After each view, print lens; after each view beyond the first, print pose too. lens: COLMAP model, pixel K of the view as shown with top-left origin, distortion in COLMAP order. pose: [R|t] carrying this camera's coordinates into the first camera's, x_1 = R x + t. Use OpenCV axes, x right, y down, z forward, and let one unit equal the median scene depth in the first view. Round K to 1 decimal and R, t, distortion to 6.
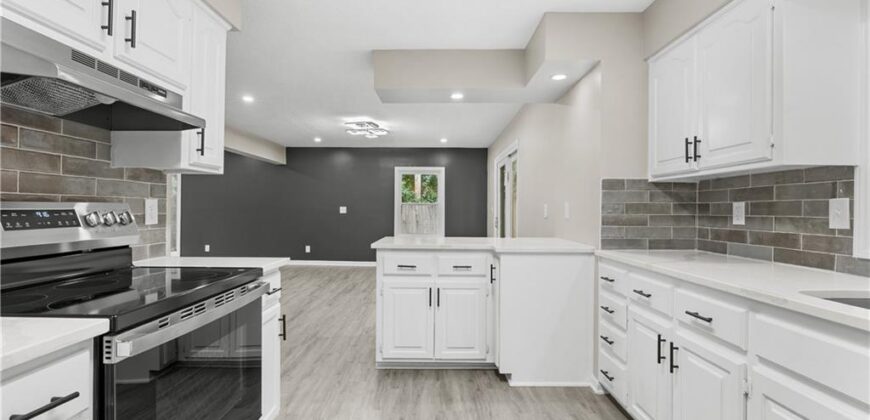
lens RADIAL K [[394.6, 0, 436.9], [0, 394.6, 207.3], [0, 0, 1]] dist [-0.004015, -0.000724]
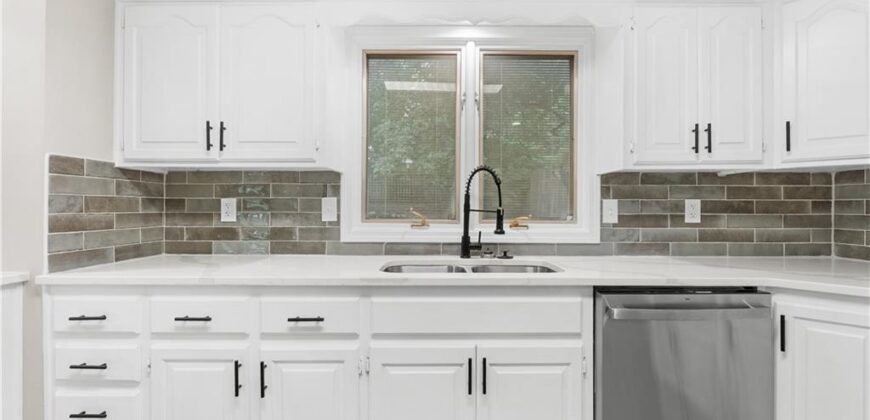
lens RADIAL K [[392.2, 0, 436.4], [0, 392.2, 208.0], [0, 0, 1]] dist [-0.008250, 0.000741]
pose [[0.009474, -0.004628, 0.999944, -0.187936], [-0.006556, 0.999968, 0.004690, 0.003043], [-0.999934, -0.006600, 0.009444, 0.473918]]
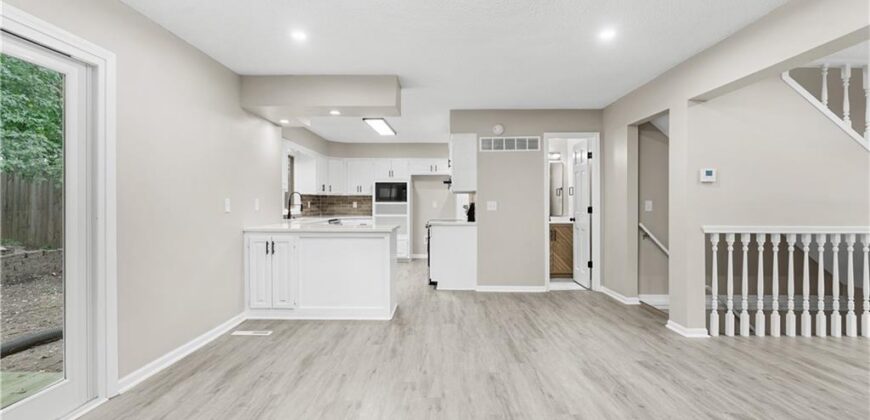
lens RADIAL K [[392.2, 0, 432.8], [0, 392.2, 199.8], [0, 0, 1]] dist [-0.008250, 0.000741]
pose [[-0.999714, -0.002167, 0.023823, -0.437582], [-0.002536, 0.999877, -0.015446, 0.018157], [-0.023787, -0.015502, -0.999597, 3.375001]]
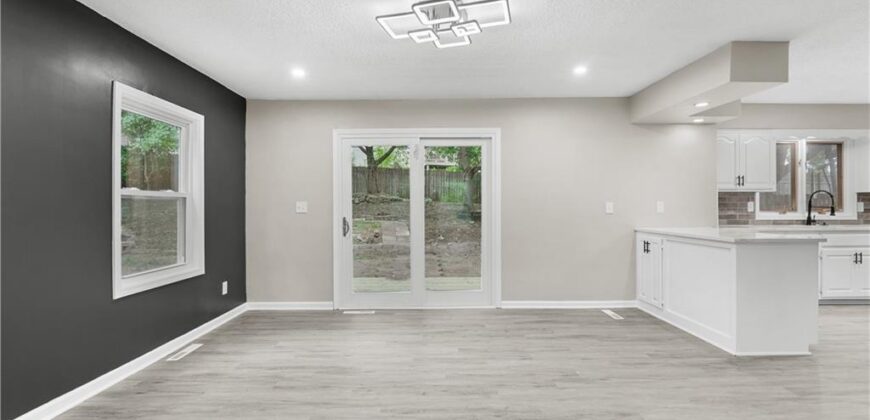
lens RADIAL K [[392.2, 0, 431.6], [0, 392.2, 208.5], [0, 0, 1]] dist [-0.008250, 0.000741]
pose [[-0.004978, -0.012884, 0.999905, -1.586758], [-0.001908, 0.999915, 0.012874, -0.004178], [-0.999986, -0.001844, -0.005002, 2.683023]]
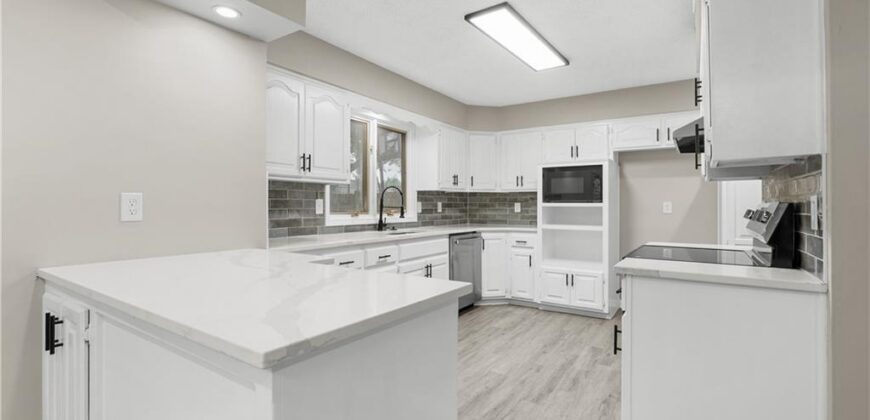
lens RADIAL K [[392.2, 0, 433.6], [0, 392.2, 203.7], [0, 0, 1]] dist [-0.008250, 0.000741]
pose [[-0.828356, -0.000931, 0.560201, -0.490643], [-0.006718, 0.999943, -0.008273, 0.010464], [-0.560161, -0.010616, -0.828316, 1.782280]]
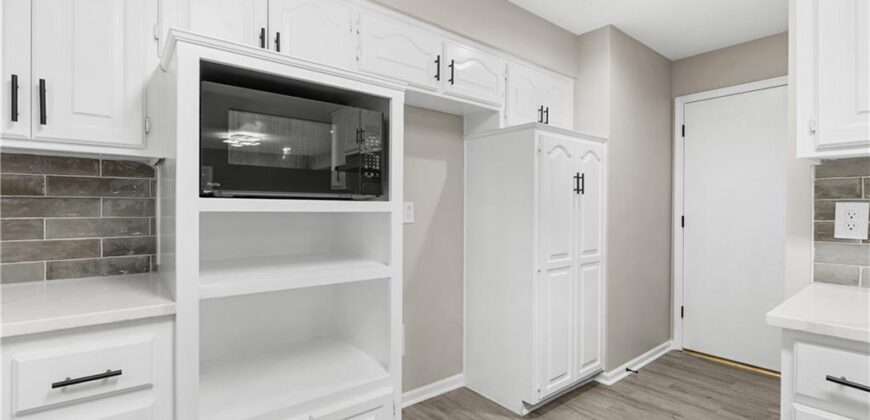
lens RADIAL K [[392.2, 0, 435.8], [0, 392.2, 207.4], [0, 0, 1]] dist [-0.008250, 0.000741]
pose [[-0.777349, 0.000969, -0.629069, 0.255418], [-0.001925, 0.999990, 0.003920, -0.004645], [0.629066, 0.004258, -0.777340, 0.397362]]
